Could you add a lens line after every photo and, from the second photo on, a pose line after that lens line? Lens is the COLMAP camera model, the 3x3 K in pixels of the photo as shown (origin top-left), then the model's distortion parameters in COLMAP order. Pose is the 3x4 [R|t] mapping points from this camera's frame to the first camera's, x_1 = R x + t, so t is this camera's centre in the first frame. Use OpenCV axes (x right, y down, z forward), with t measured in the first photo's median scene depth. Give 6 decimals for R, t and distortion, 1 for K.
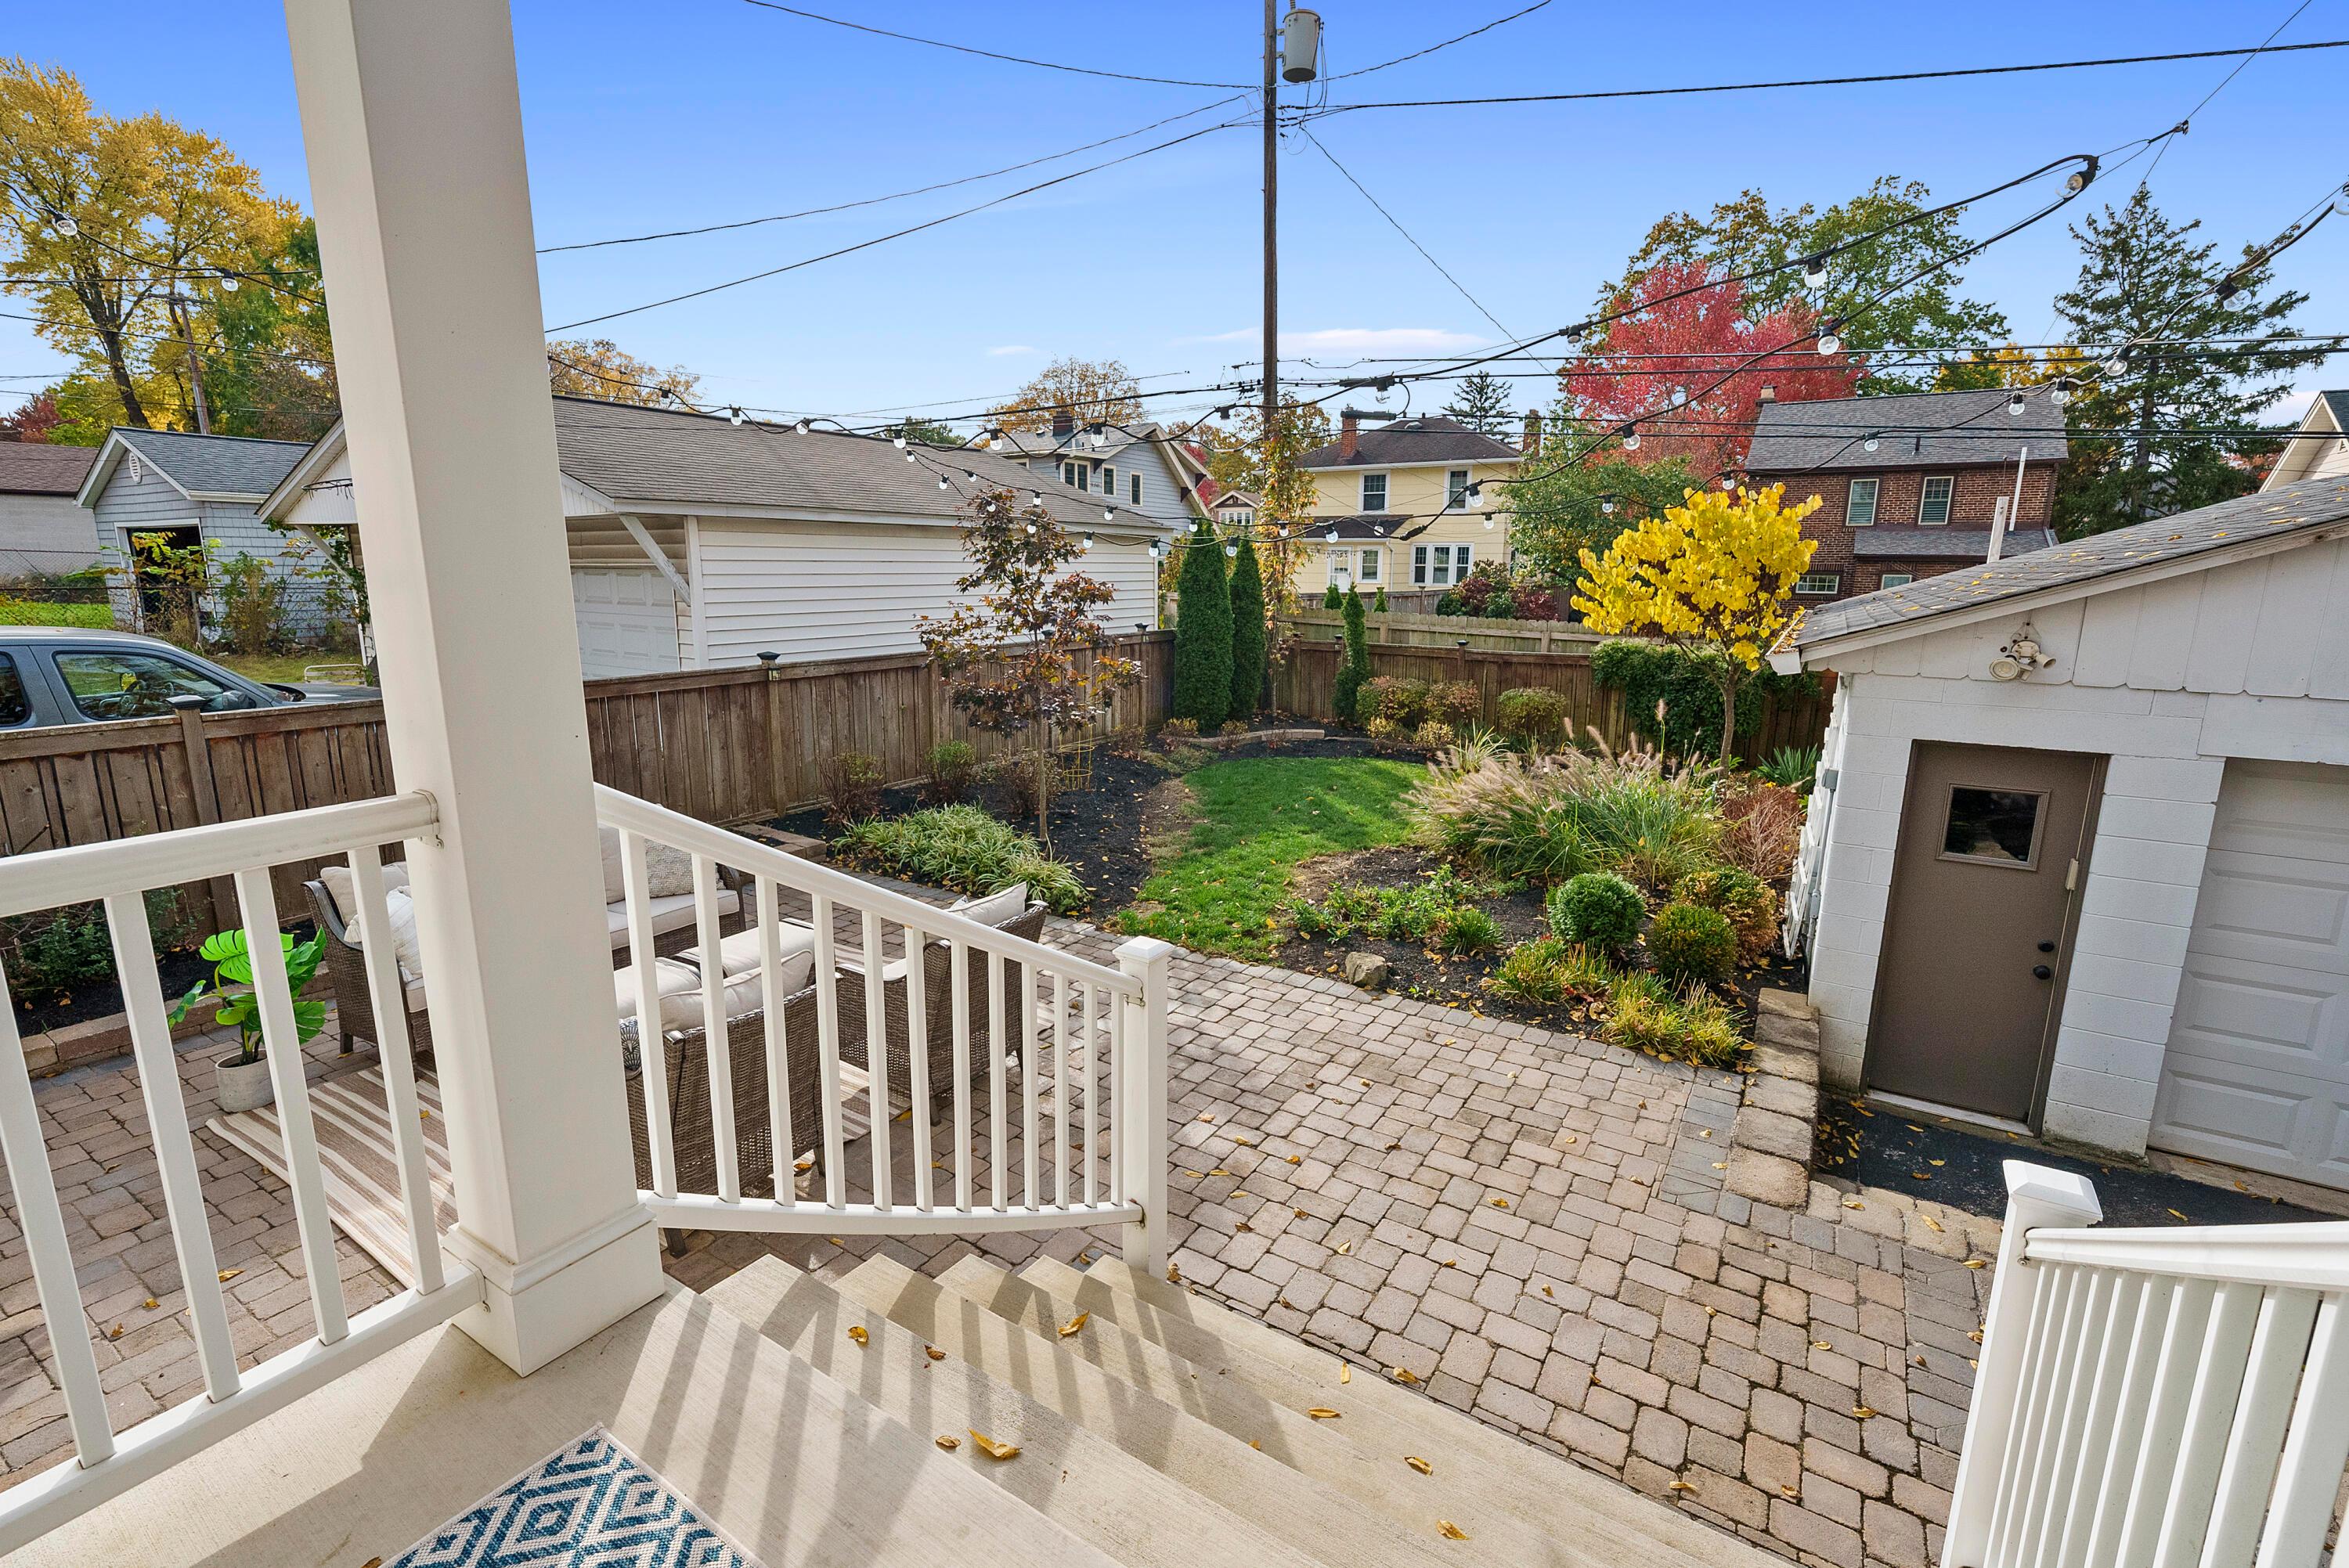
lens RADIAL K [[1004.3, 0, 1174.5], [0, 1004.3, 784.0], [0, 0, 1]] dist [0.000016, -0.000001]
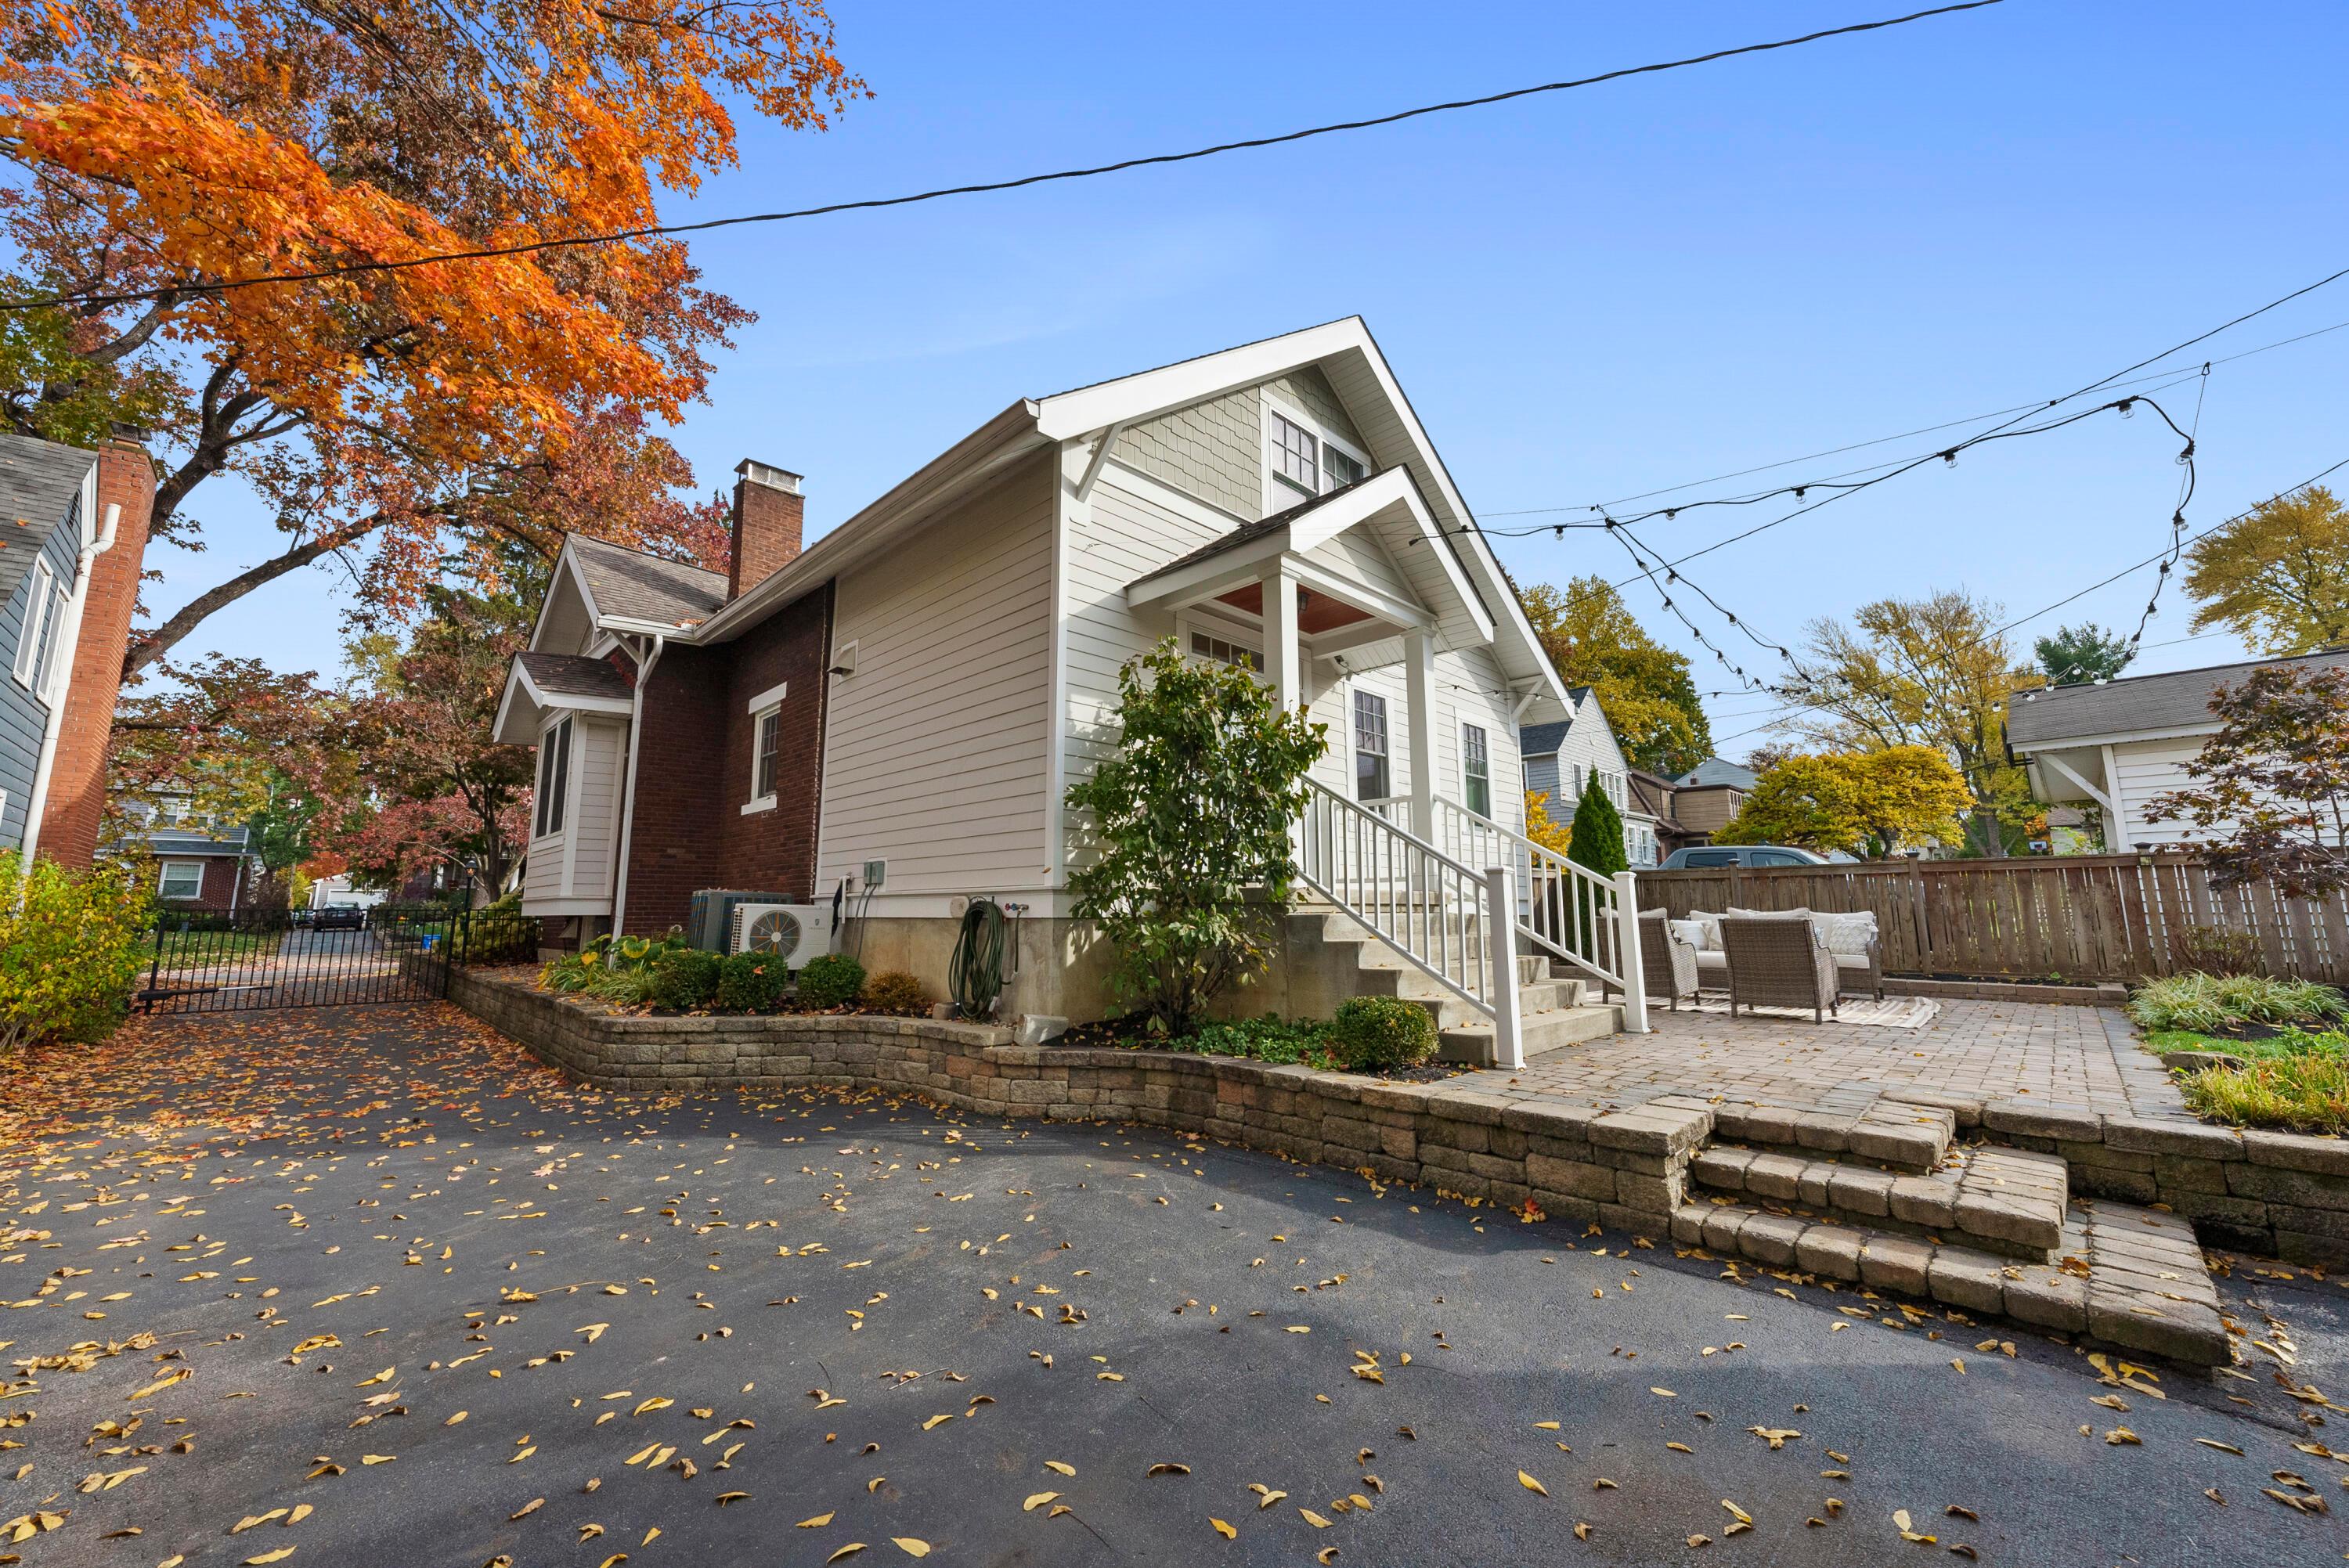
lens RADIAL K [[907.9, 0, 1151.0], [0, 907.9, 768.8], [0, 0, 1]] dist [-0.000076, -0.000239]
pose [[-0.222227, -0.149354, -0.963488, 0.983991], [-0.184967, 0.976710, -0.108741, 0.129593], [0.957289, 0.154049, -0.244677, 0.095244]]
